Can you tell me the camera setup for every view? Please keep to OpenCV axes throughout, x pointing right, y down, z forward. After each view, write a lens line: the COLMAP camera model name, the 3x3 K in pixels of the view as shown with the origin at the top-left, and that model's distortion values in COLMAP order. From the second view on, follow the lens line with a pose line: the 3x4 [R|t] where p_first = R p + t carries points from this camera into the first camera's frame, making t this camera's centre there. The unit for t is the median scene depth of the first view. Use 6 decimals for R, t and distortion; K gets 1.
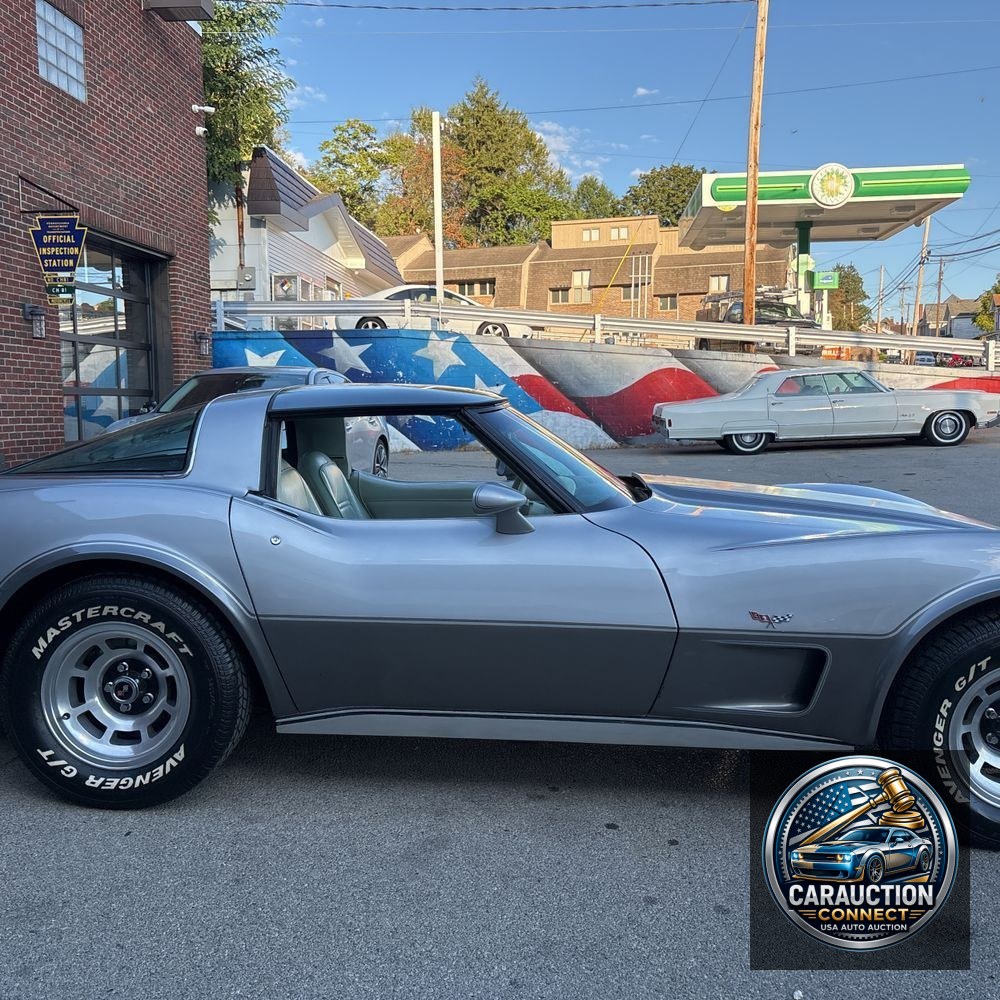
lens RADIAL K [[1009.3, 0, 499.9], [0, 1009.3, 489.3], [0, 0, 1]] dist [0.013107, 0.000000]
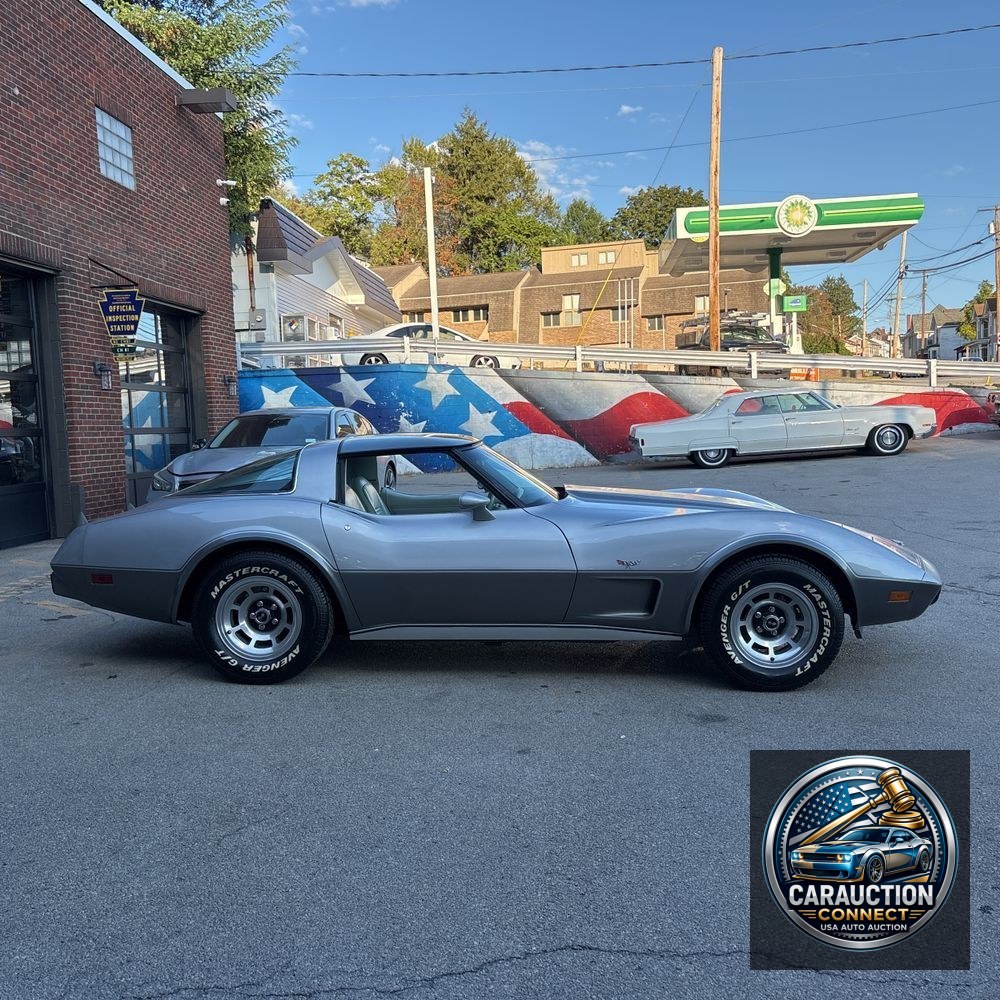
lens RADIAL K [[1009.3, 0, 504.8], [0, 1009.3, 493.8], [0, 0, 1]] dist [0.013107, 0.000000]
pose [[0.999574, -0.028809, 0.004607, 0.007672], [0.028875, 0.999472, -0.014904, 0.004346], [-0.004175, 0.015030, 0.999878, -0.127136]]
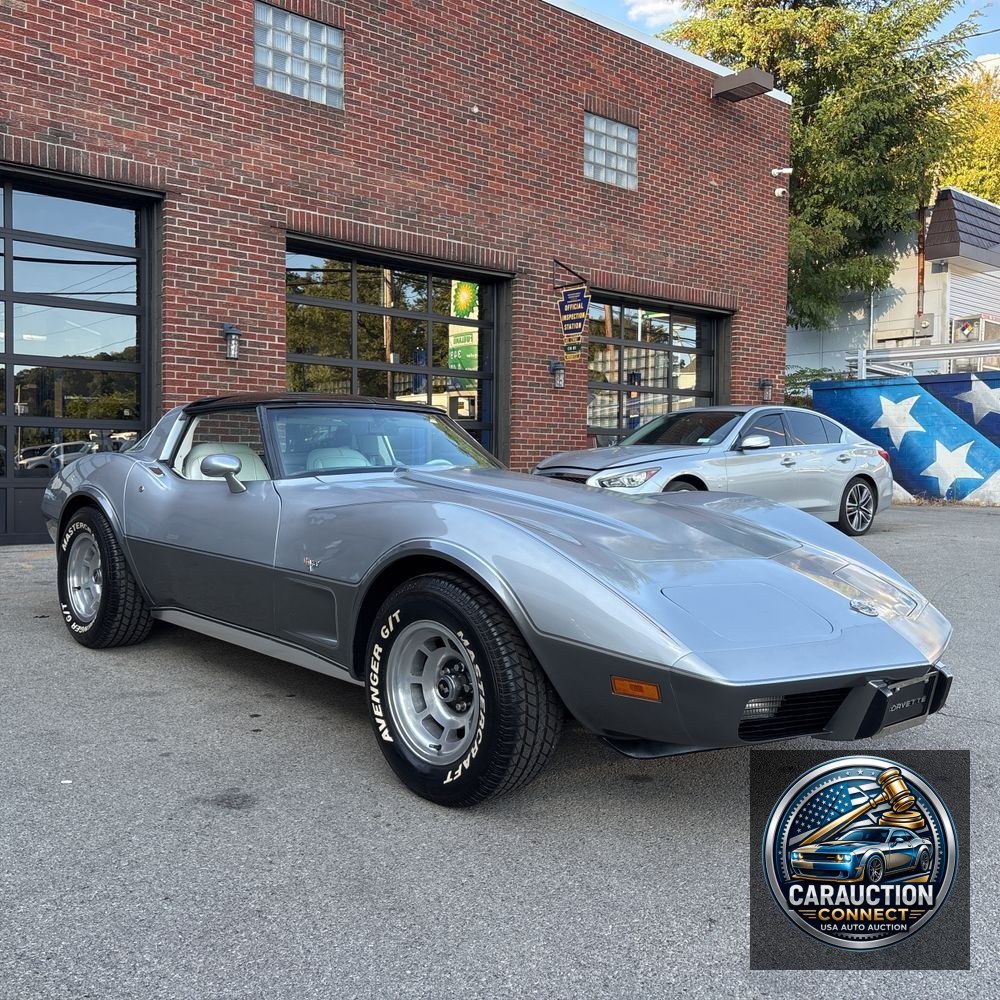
lens RADIAL K [[1009.3, 0, 501.6], [0, 1009.3, 495.3], [0, 0, 1]] dist [0.013107, 0.000000]
pose [[0.713617, 0.035661, -0.699628, 0.215399], [-0.072331, 0.997117, -0.022953, 0.009412], [0.696792, 0.066985, 0.714138, 0.045801]]
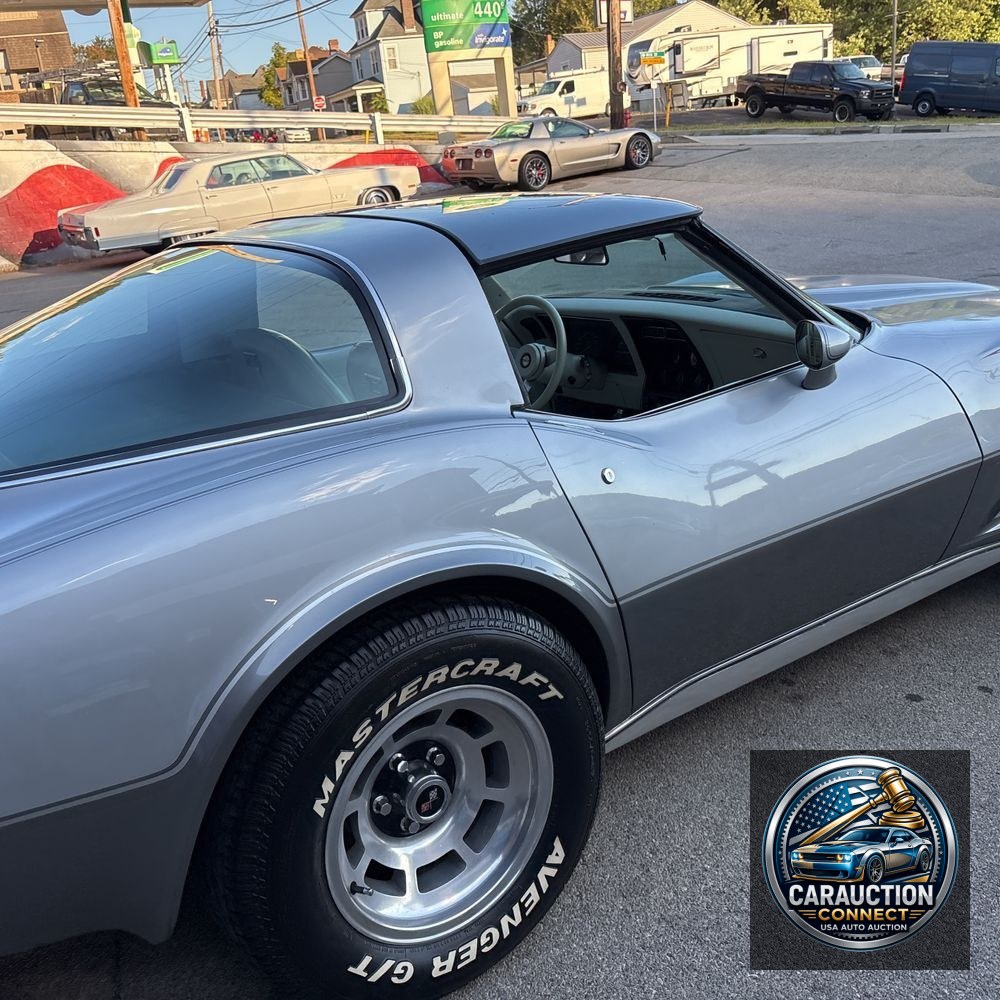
lens RADIAL K [[1009.3, 0, 486.0], [0, 1009.3, 508.6], [0, 0, 1]] dist [0.013107, 0.000000]
pose [[0.793387, -0.265354, 0.547836, -0.104277], [0.141828, 0.955797, 0.257558, -0.016077], [-0.591964, -0.126645, 0.795952, 0.095268]]
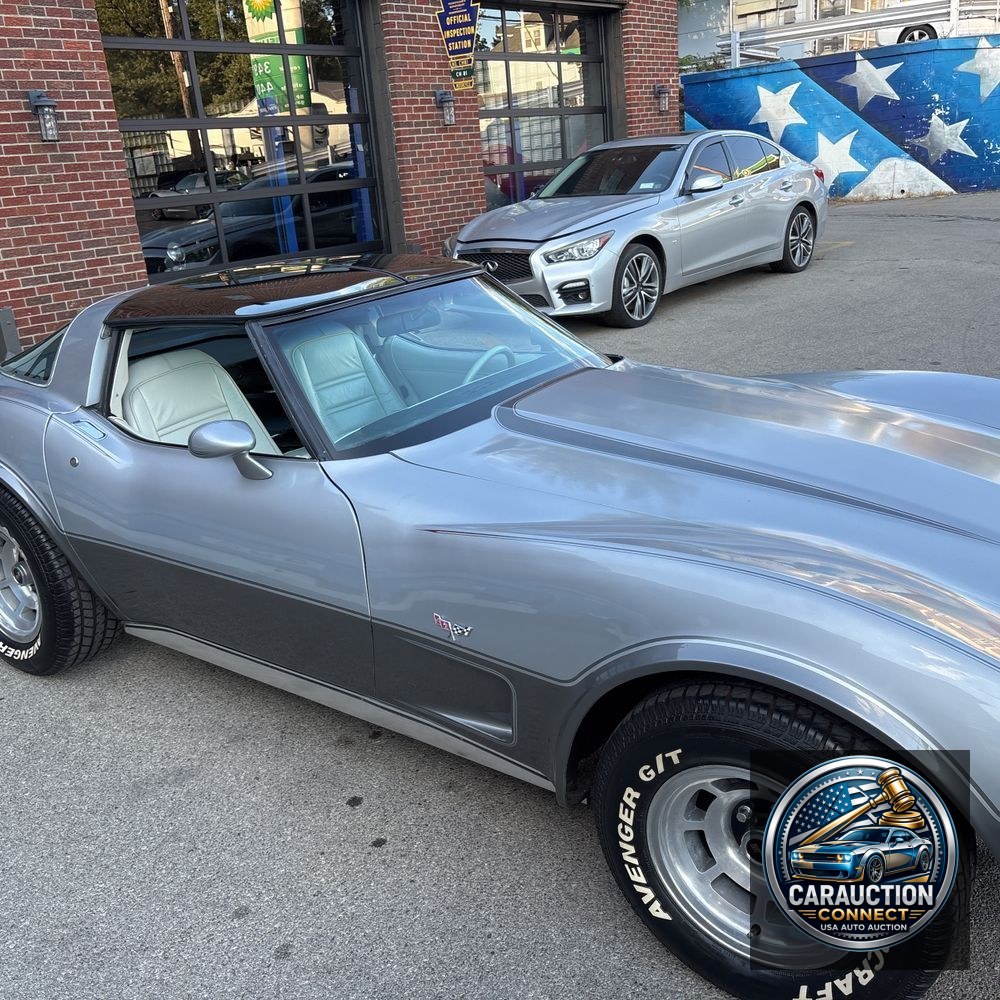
lens RADIAL K [[1009.3, 0, 509.1], [0, 1009.3, 489.5], [0, 0, 1]] dist [0.013107, 0.000000]
pose [[0.831635, 0.114244, -0.543444, 0.118977], [0.031988, 0.967130, 0.252264, -0.028381], [0.554400, -0.227175, 0.800644, 0.070861]]
